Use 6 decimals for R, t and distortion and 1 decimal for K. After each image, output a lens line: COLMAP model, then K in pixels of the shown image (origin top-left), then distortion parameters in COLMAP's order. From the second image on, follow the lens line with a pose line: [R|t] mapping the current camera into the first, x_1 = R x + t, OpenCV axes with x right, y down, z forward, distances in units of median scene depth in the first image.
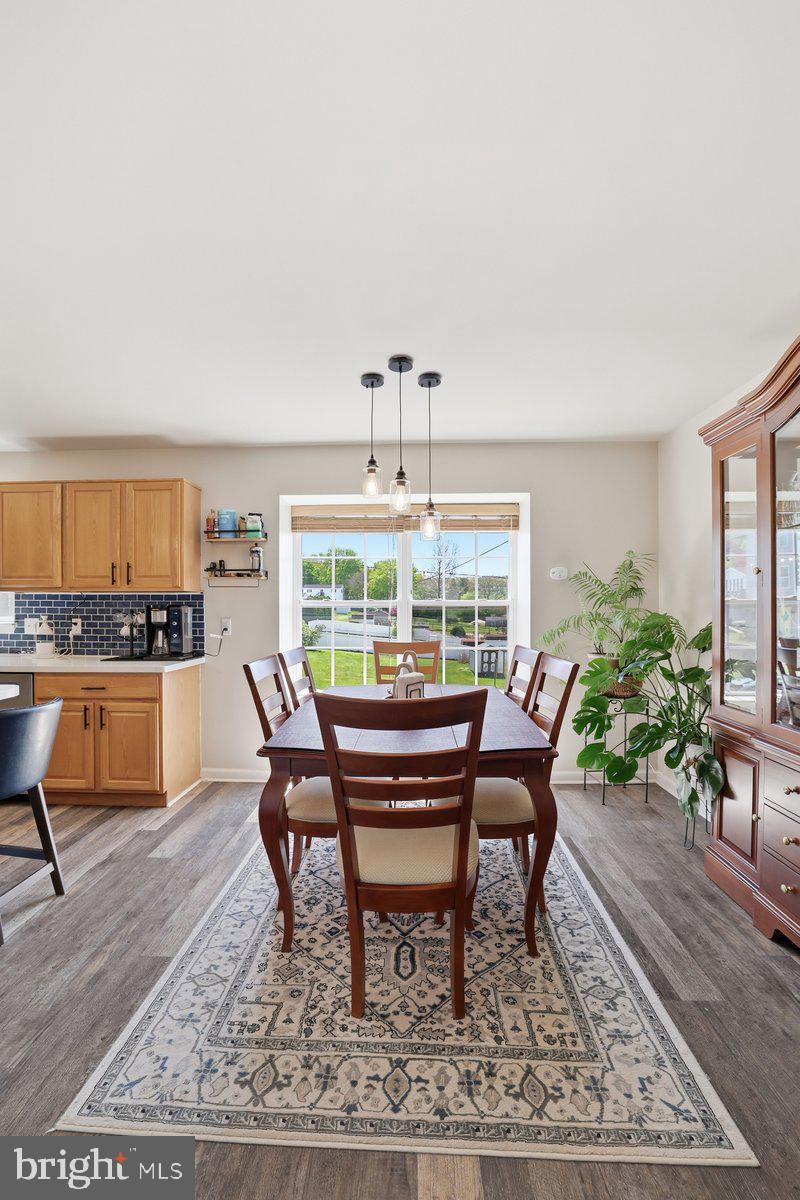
lens RADIAL K [[526.5, 0, 396.7], [0, 526.5, 612.7], [0, 0, 1]] dist [-0.049570, 0.019107]
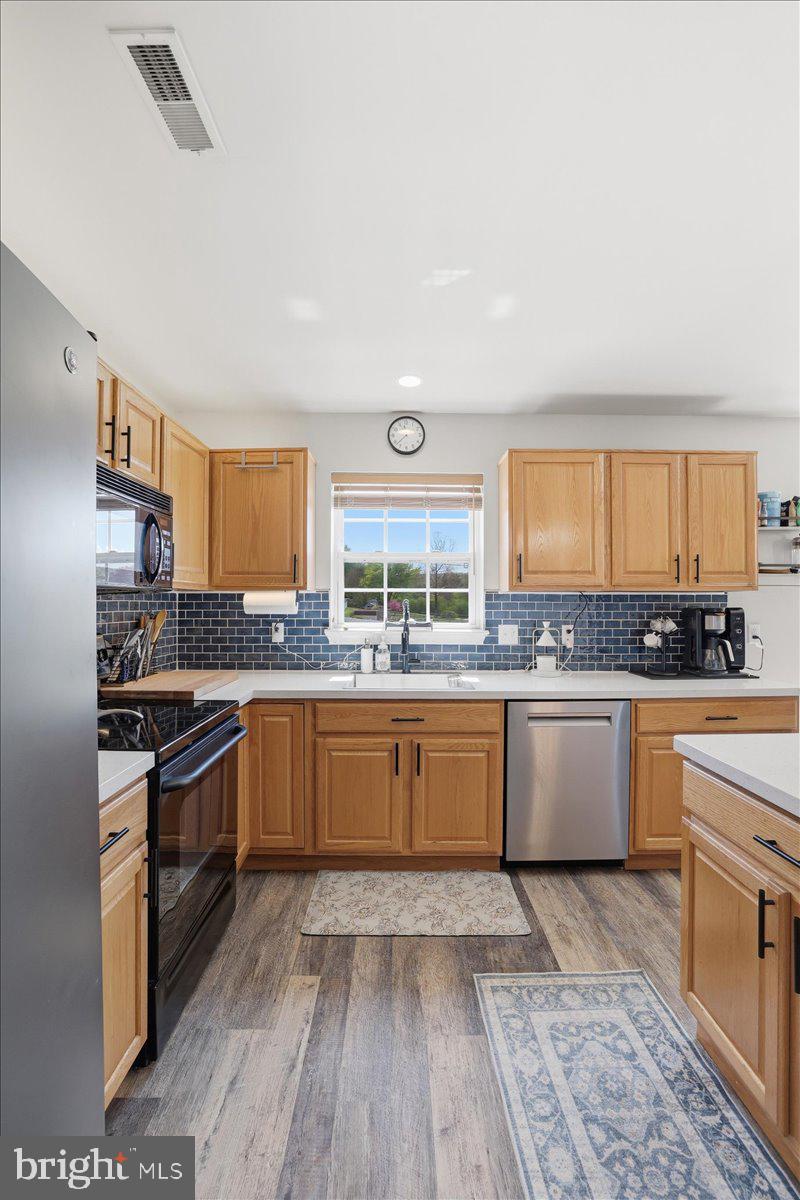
lens RADIAL K [[525.7, 0, 396.9], [0, 525.7, 600.1], [0, 0, 1]] dist [-0.050730, 0.022127]
pose [[0.999483, -0.001335, 0.032138, -0.994136], [0.001772, 0.999906, -0.013566, -0.017882], [-0.032117, 0.013616, 0.999391, 0.227136]]
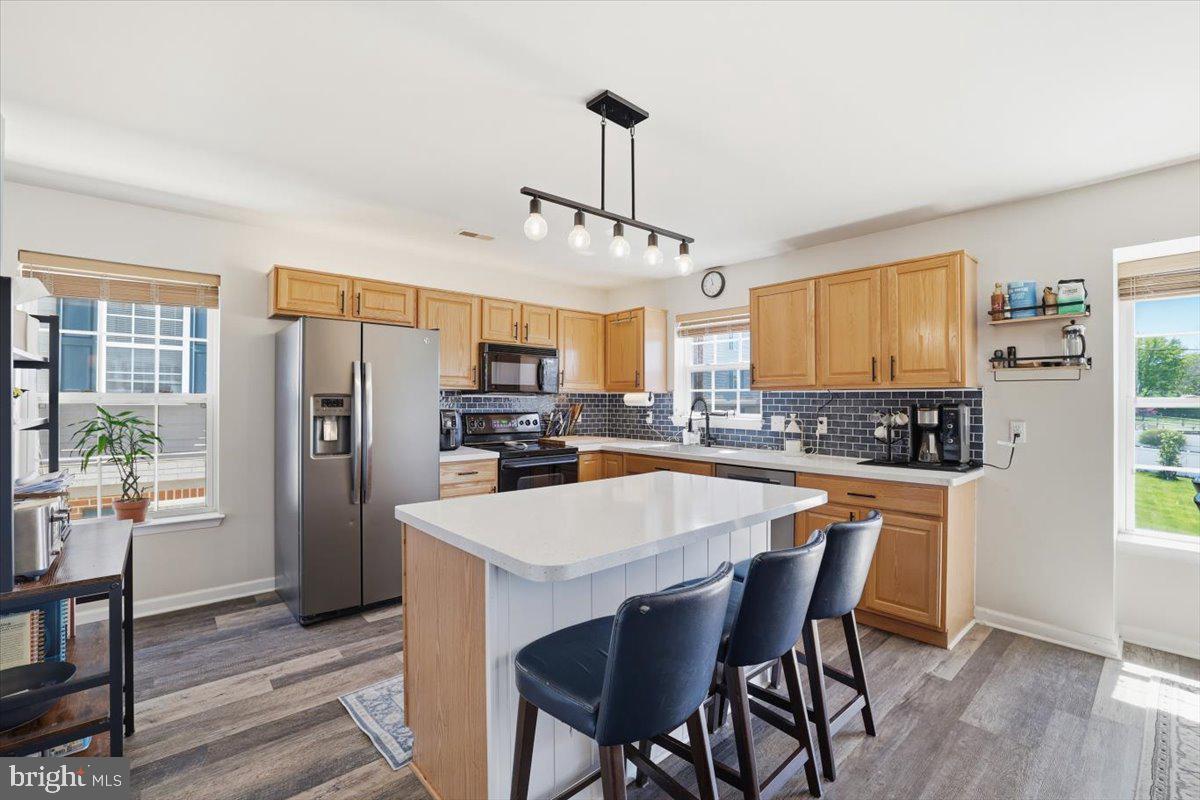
lens RADIAL K [[519.9, 0, 596.5], [0, 519.9, 399.3], [0, 0, 1]] dist [-0.047632, 0.017883]
pose [[0.681307, -0.001631, -0.731996, -0.218424], [-0.009857, 0.999886, -0.011402, -0.007481], [0.731932, 0.014984, 0.681213, 0.034230]]
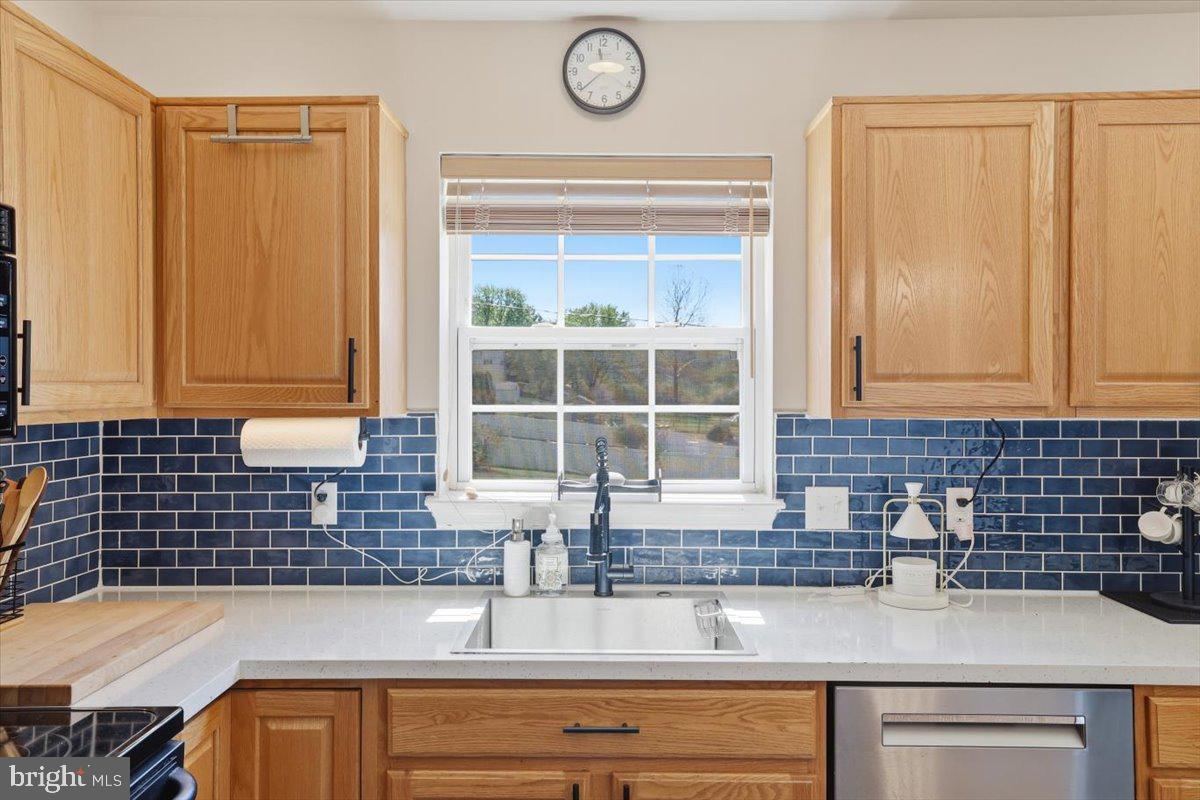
lens RADIAL K [[937.4, 0, 595.0], [0, 937.4, 396.0], [0, 0, 1]] dist [0.007862, 0.064767]
pose [[0.999745, -0.002528, 0.022436, -0.973032], [0.002672, 0.999976, -0.006394, -0.053543], [-0.022419, 0.006452, 0.999728, 0.385461]]
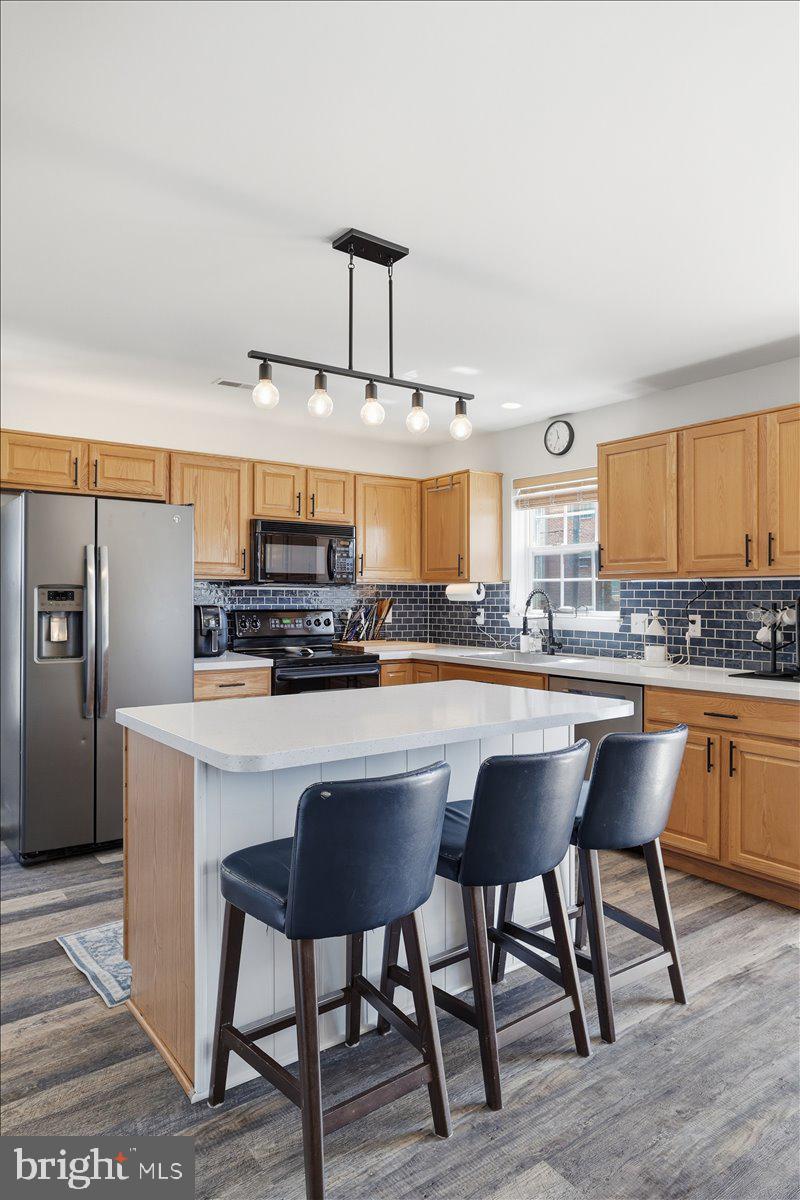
lens RADIAL K [[758.1, 0, 395.1], [0, 758.1, 596.2], [0, 0, 1]] dist [-0.013621, 0.035469]
pose [[0.613080, -0.001232, -0.790020, -0.041532], [-0.009588, 0.999914, -0.009000, -0.001355], [0.789963, 0.013093, 0.613015, 0.020520]]
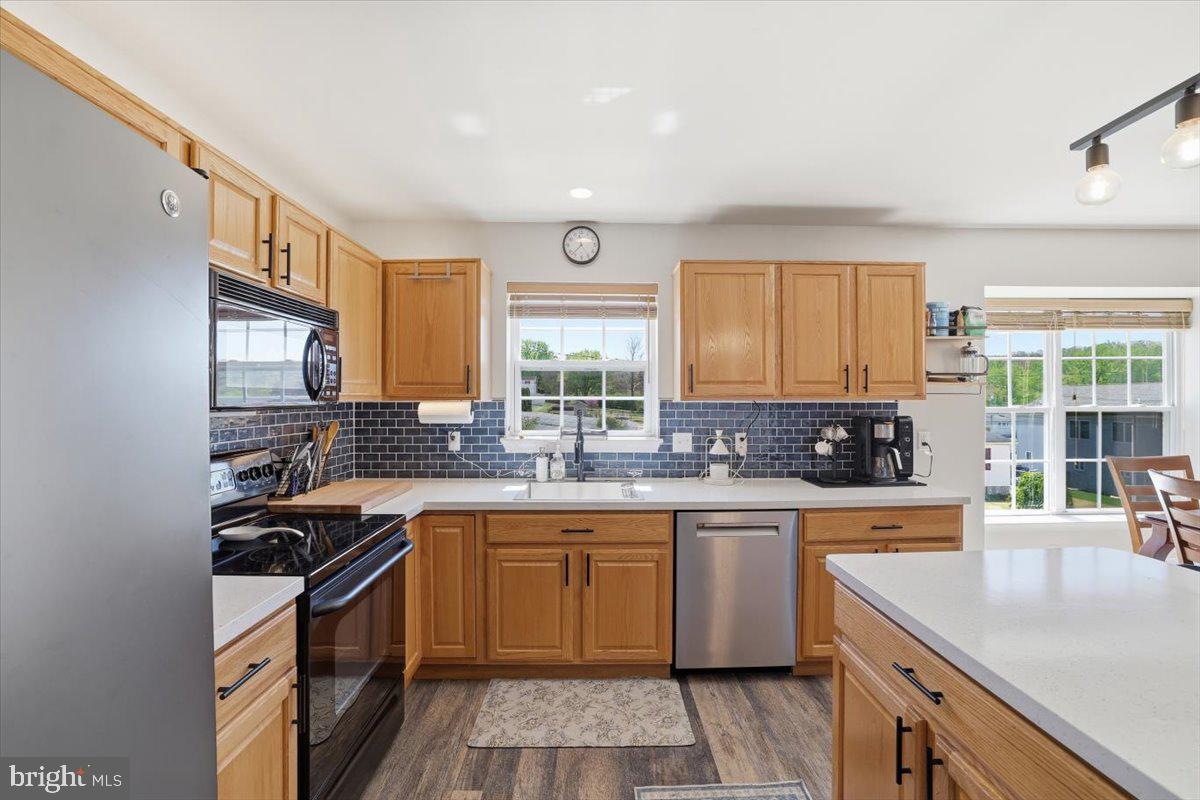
lens RADIAL K [[516.1, 0, 600.0], [0, 516.1, 400.0], [0, 0, 1]] dist [-0.048748, 0.019195]
pose [[0.998830, -0.003387, 0.048244, -0.960895], [0.003751, 0.999965, -0.007447, -0.037776], [-0.048217, 0.007620, 0.998808, 0.232877]]
